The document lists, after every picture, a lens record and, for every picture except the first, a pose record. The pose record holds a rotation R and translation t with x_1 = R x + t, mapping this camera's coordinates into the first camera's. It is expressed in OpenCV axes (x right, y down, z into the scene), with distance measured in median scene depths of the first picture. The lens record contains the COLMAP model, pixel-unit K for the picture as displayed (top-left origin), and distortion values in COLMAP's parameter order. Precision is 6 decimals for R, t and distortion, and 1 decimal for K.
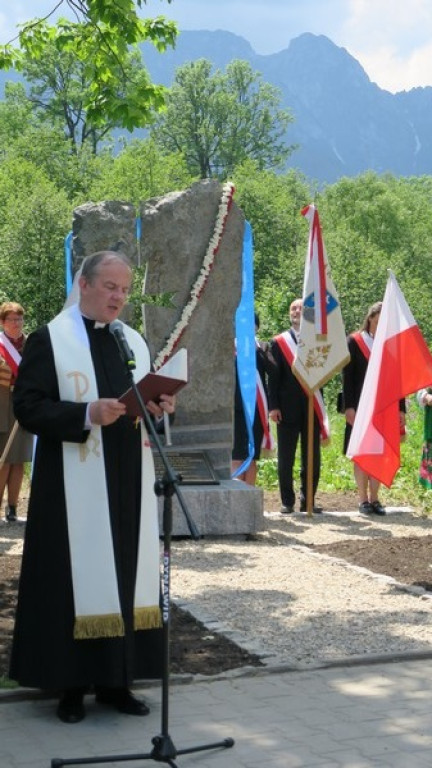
lens RADIAL K [[1506.3, 0, 216.0], [0, 1506.3, 384.0], [0, 0, 1]] dist [-0.056132, -0.126646]
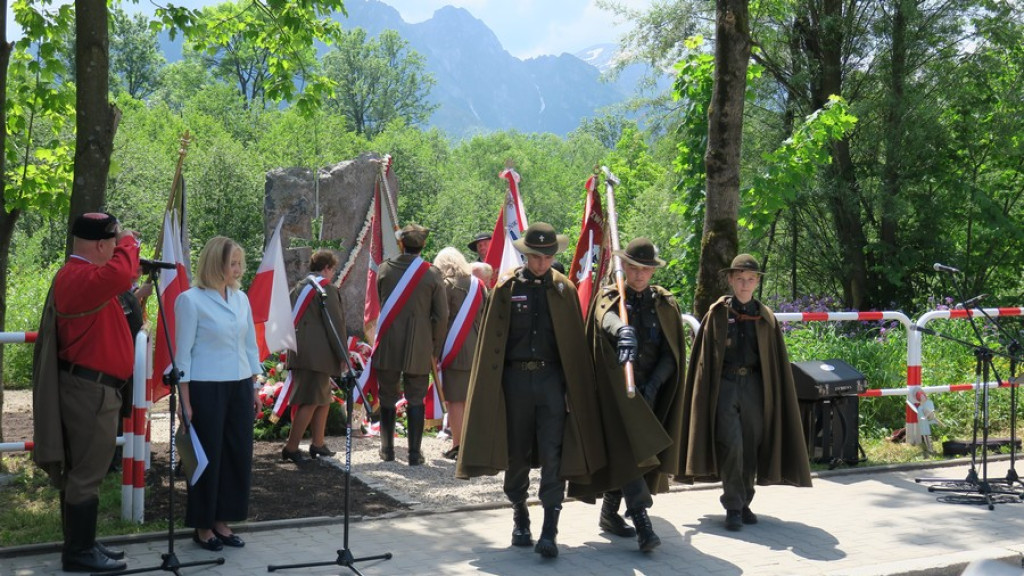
lens RADIAL K [[1380.1, 0, 512.0], [0, 1380.1, 288.0], [0, 0, 1]] dist [0.090994, -0.007030]
pose [[0.993985, 0.013945, 0.108628, -0.012289], [-0.012369, 0.999808, -0.015171, -0.002252], [-0.108819, 0.013736, 0.993967, -0.197671]]
